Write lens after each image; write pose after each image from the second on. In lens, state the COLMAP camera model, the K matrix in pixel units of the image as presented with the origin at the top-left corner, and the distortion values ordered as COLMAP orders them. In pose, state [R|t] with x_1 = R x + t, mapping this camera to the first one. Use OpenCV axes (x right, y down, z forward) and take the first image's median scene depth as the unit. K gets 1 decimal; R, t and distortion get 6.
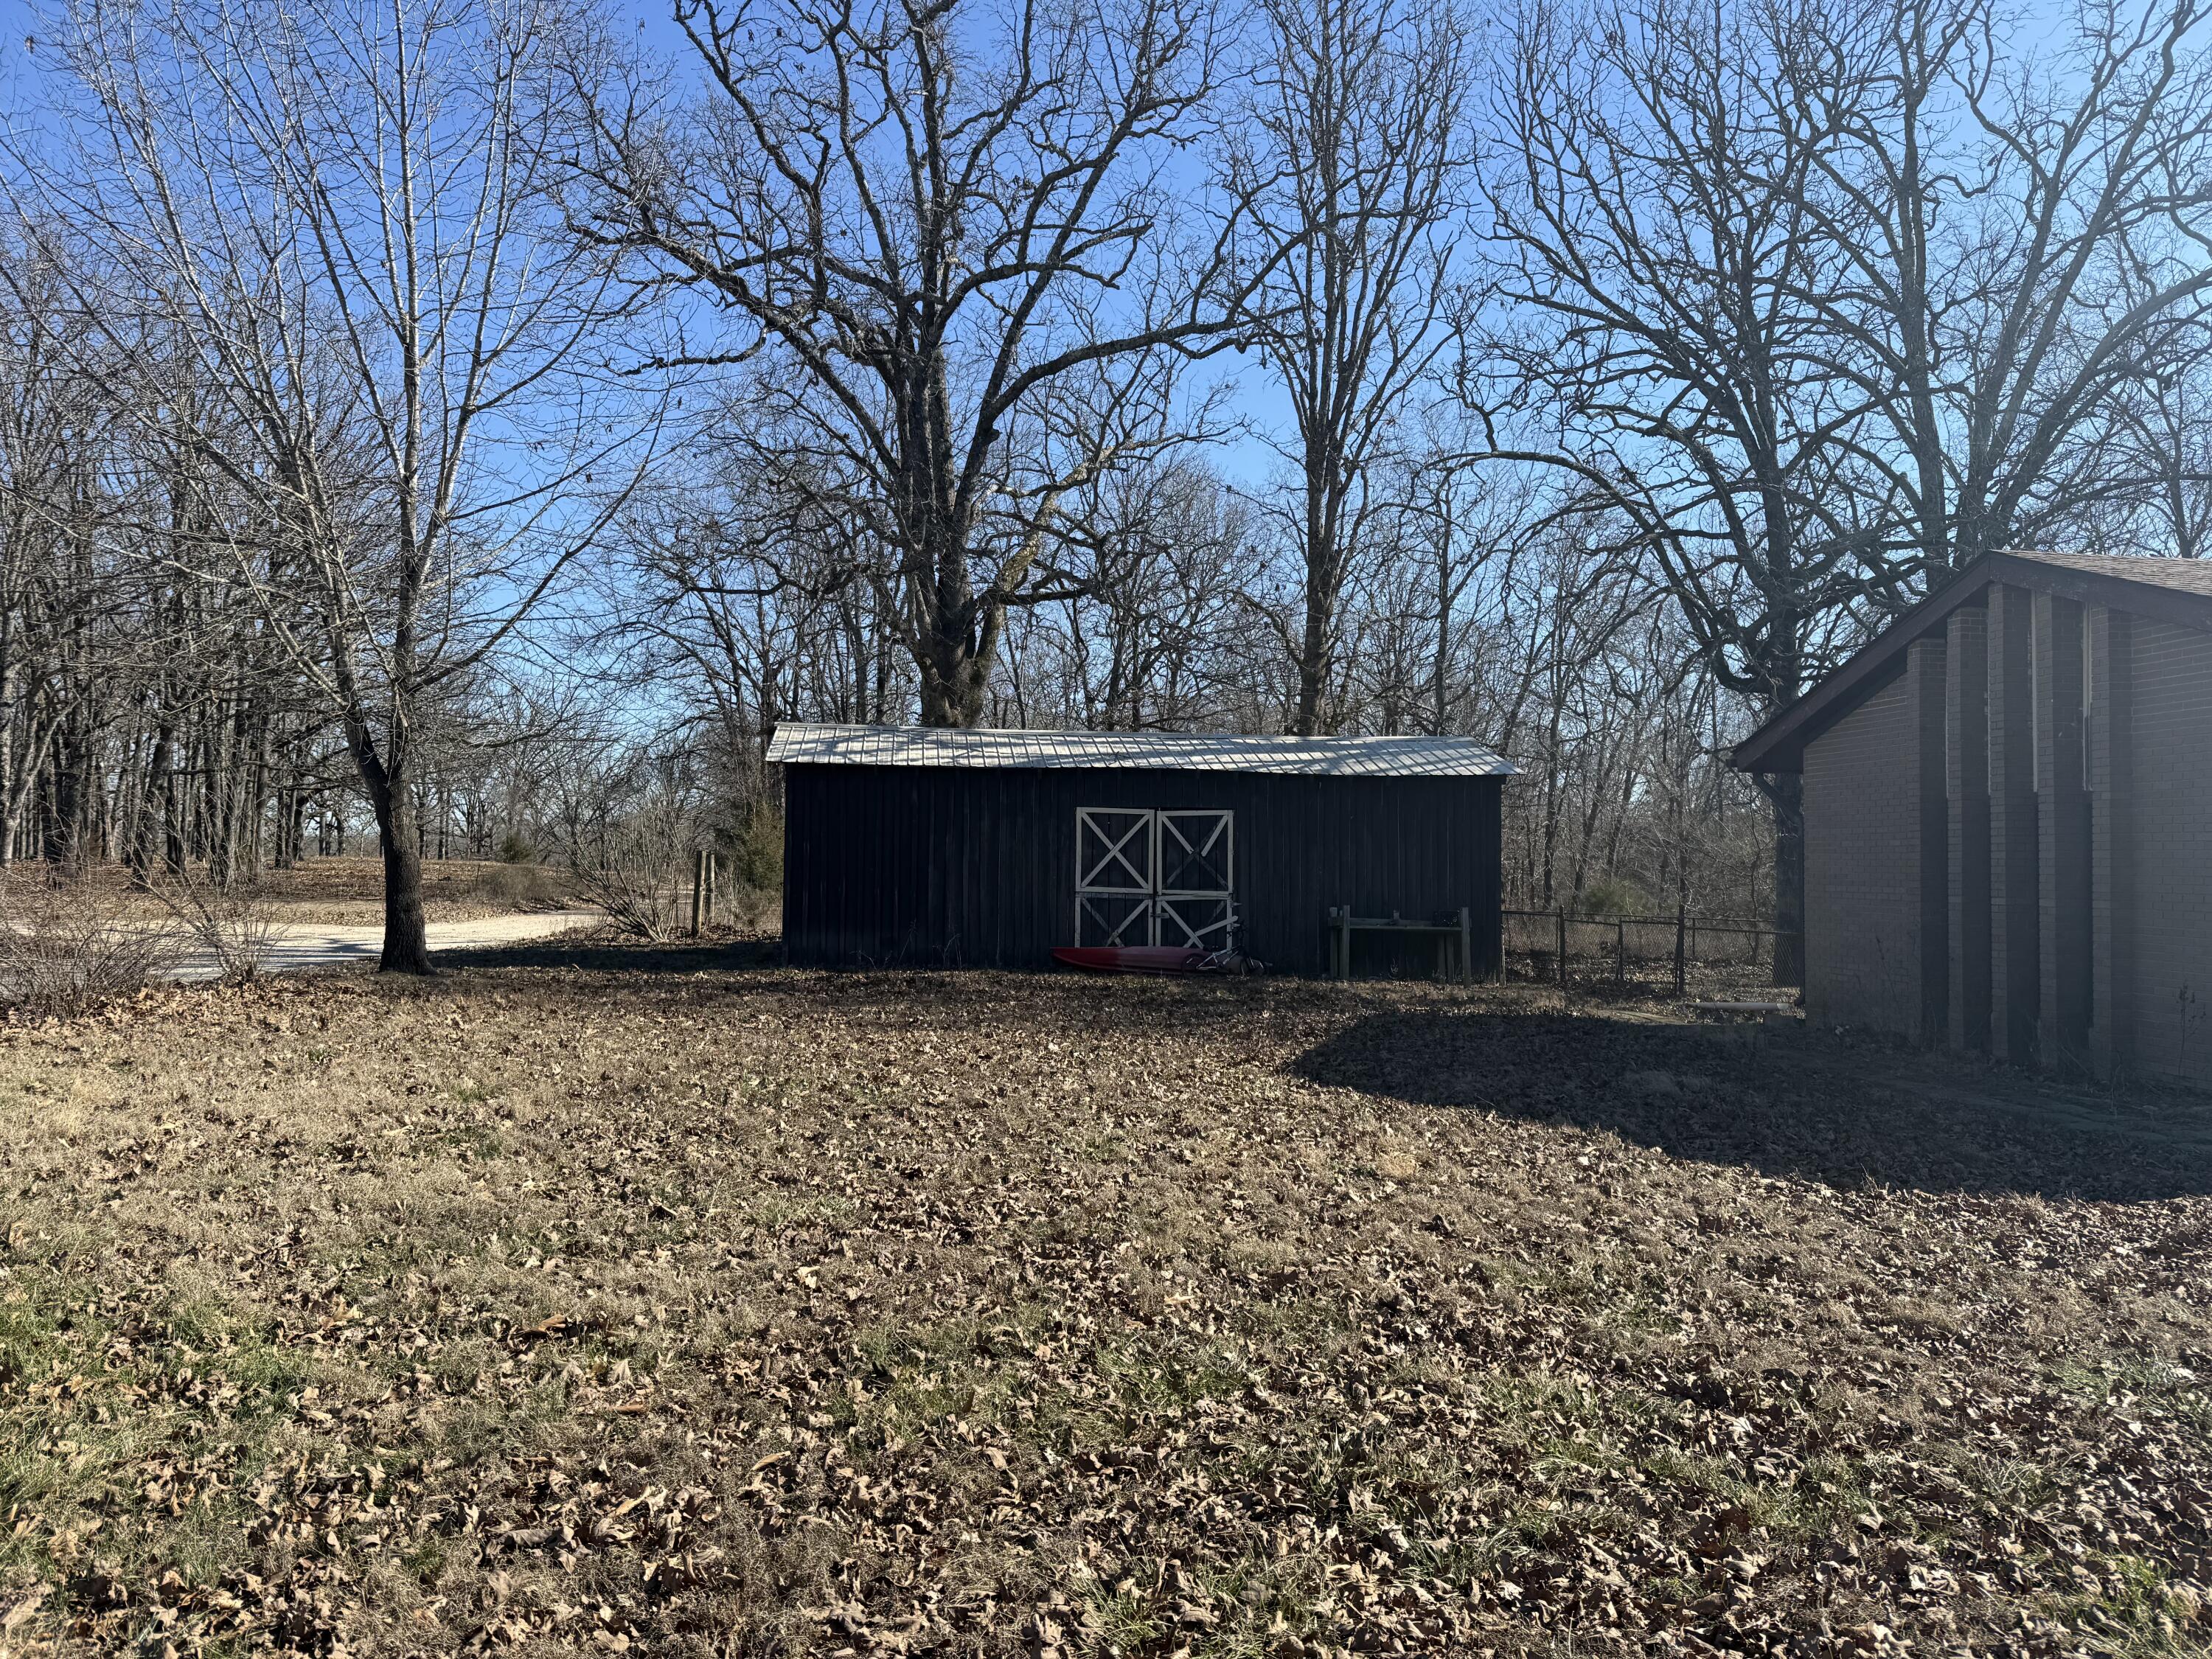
lens RADIAL K [[1560.2, 0, 1106.0], [0, 1560.2, 829.5], [0, 0, 1]] dist [0.001287, -0.005517]
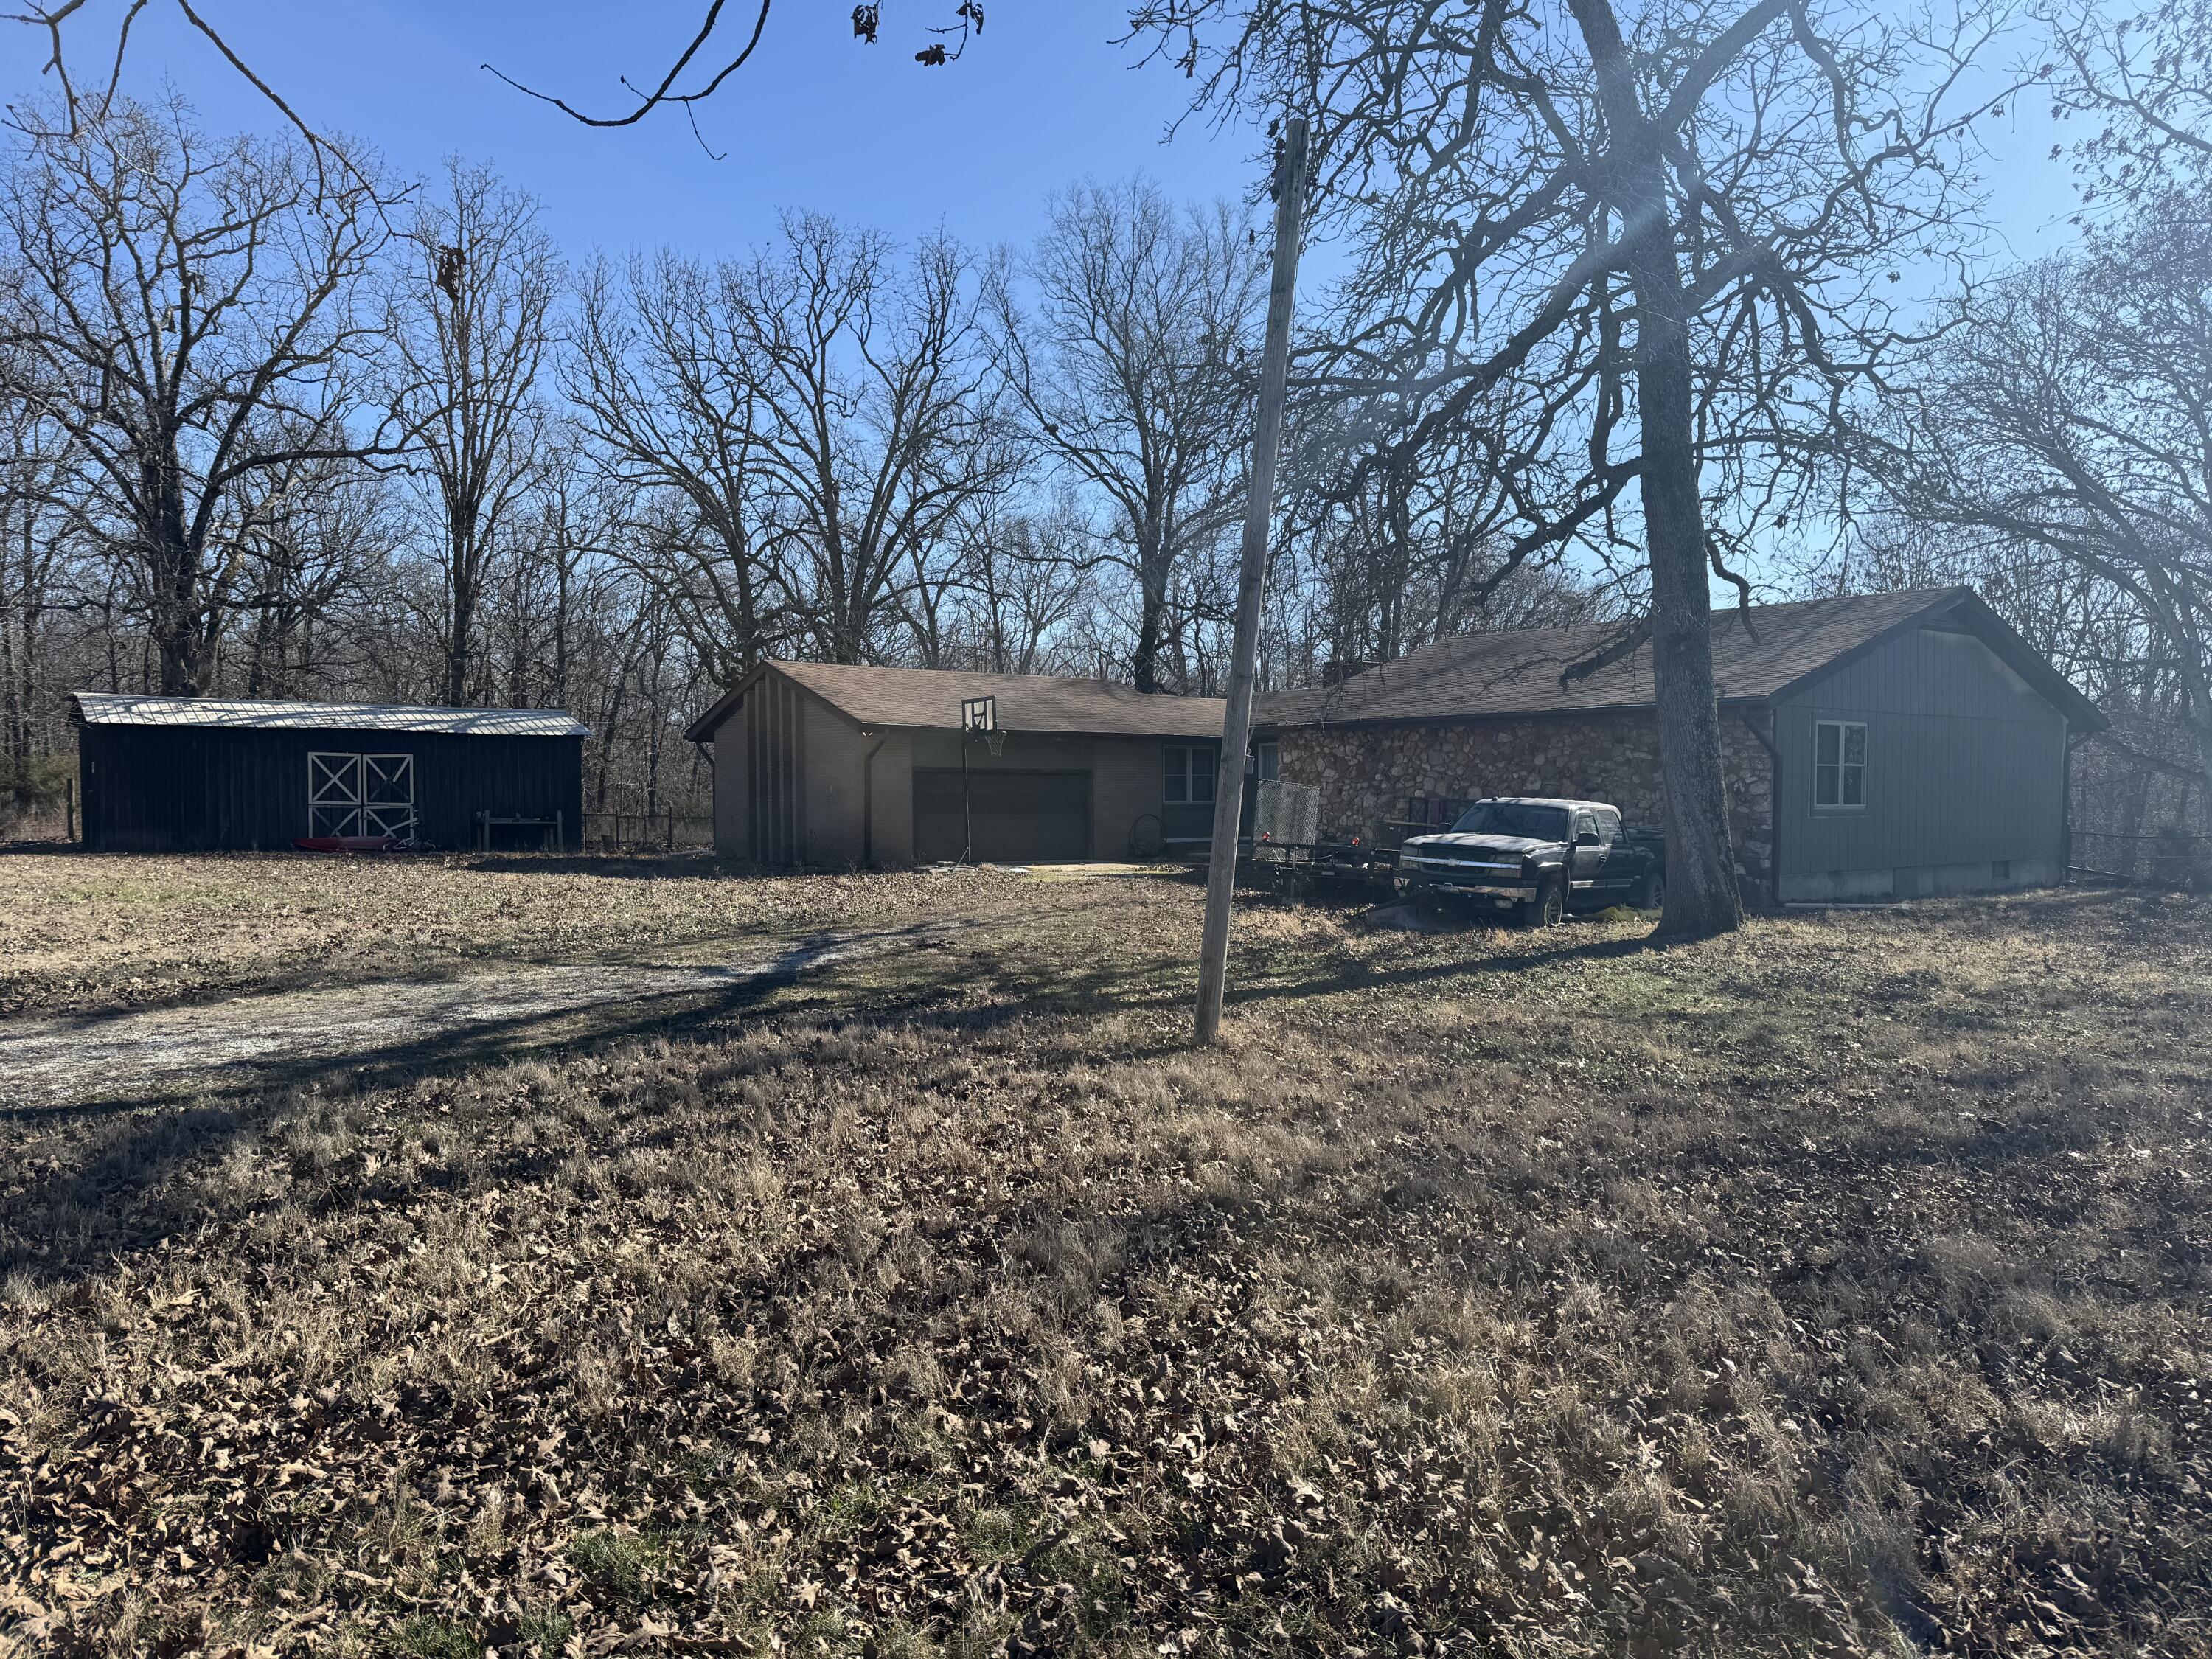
lens RADIAL K [[1560.2, 0, 1106.0], [0, 1560.2, 829.5], [0, 0, 1]] dist [0.001287, -0.005517]
pose [[0.863271, -0.019754, 0.504354, -0.121620], [0.007264, 0.999617, 0.026718, 0.028829], [-0.504688, -0.019401, 0.863084, -0.813709]]
